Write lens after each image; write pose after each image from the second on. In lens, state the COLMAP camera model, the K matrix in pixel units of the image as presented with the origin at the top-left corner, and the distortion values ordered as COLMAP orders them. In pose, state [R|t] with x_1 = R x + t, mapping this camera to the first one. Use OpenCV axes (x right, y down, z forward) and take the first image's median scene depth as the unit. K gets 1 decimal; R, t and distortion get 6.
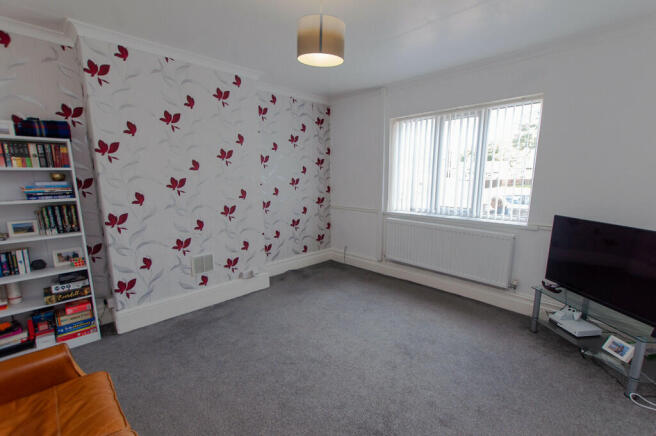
lens RADIAL K [[288.4, 0, 335.3], [0, 288.4, 225.9], [0, 0, 1]] dist [0.010051, -0.000212]
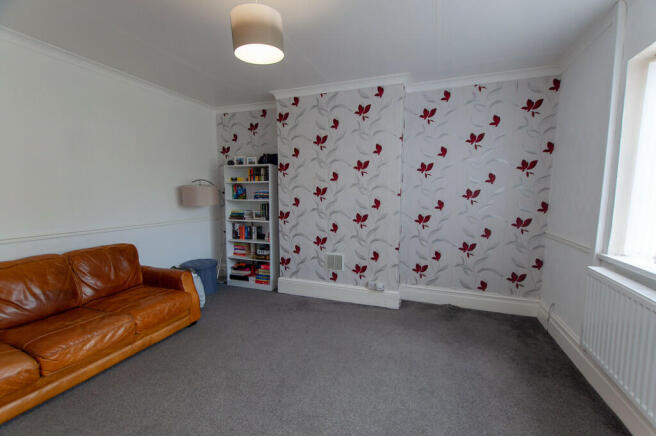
lens RADIAL K [[288.4, 0, 335.3], [0, 288.4, 225.9], [0, 0, 1]] dist [0.010051, -0.000212]
pose [[0.422938, 0.108297, -0.899664, 0.548139], [-0.162834, 0.985754, 0.042111, -0.057510], [0.891408, 0.128686, 0.434548, 0.480800]]
